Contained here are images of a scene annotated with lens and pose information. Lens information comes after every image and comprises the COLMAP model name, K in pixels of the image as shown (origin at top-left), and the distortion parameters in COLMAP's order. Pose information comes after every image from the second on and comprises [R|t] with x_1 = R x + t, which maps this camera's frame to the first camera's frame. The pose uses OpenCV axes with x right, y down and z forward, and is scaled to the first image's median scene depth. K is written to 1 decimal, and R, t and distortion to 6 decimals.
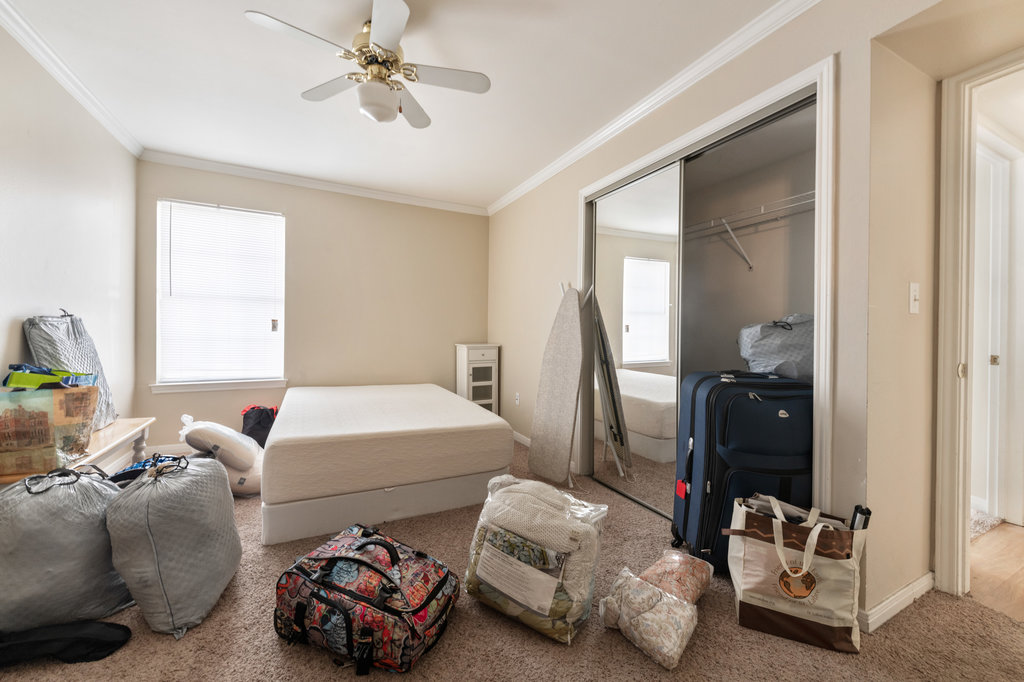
lens RADIAL K [[398.8, 0, 518.3], [0, 398.8, 337.1], [0, 0, 1]] dist [-0.000127, -0.000082]
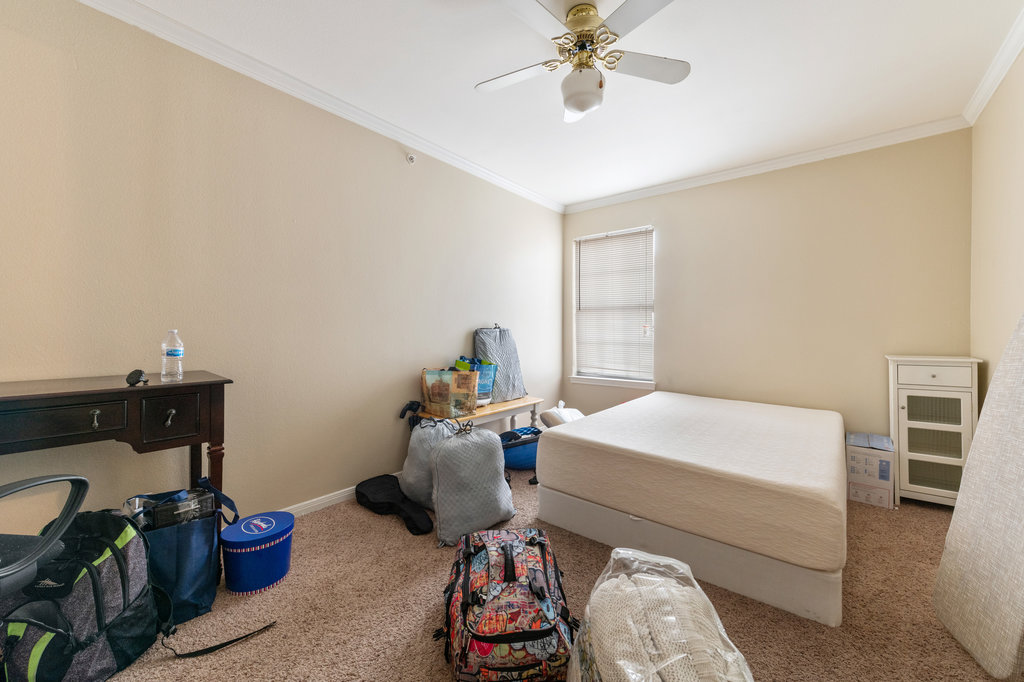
lens RADIAL K [[398.8, 0, 514.7], [0, 398.8, 334.6], [0, 0, 1]] dist [-0.000127, -0.000082]
pose [[0.390580, -0.010814, -0.920505, 0.420943], [-0.008733, 0.999842, -0.015452, -0.000934], [0.920527, 0.014074, 0.390424, 0.468028]]
